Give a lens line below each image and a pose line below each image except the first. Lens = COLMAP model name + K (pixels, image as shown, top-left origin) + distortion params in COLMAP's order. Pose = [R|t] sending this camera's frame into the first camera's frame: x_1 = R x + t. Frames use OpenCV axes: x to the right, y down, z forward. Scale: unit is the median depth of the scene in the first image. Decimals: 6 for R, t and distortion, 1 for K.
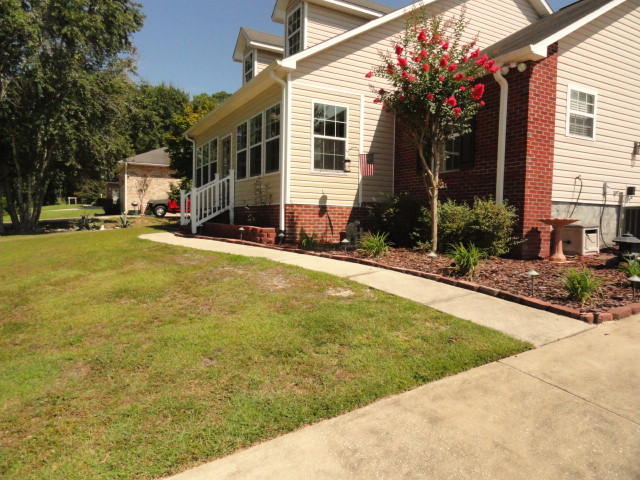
lens RADIAL K [[442.5, 0, 320.0], [0, 442.5, 240.0], [0, 0, 1]] dist [-0.006887, 0.001869]
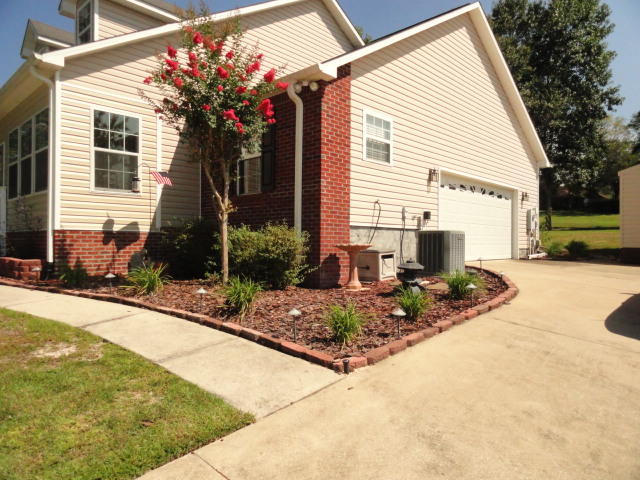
lens RADIAL K [[442.5, 0, 320.0], [0, 442.5, 240.0], [0, 0, 1]] dist [-0.006887, 0.001869]
pose [[0.952162, -0.012601, 0.305334, 0.165286], [0.027453, 0.998637, -0.044397, -0.015802], [-0.304358, 0.050655, 0.951210, 0.098195]]
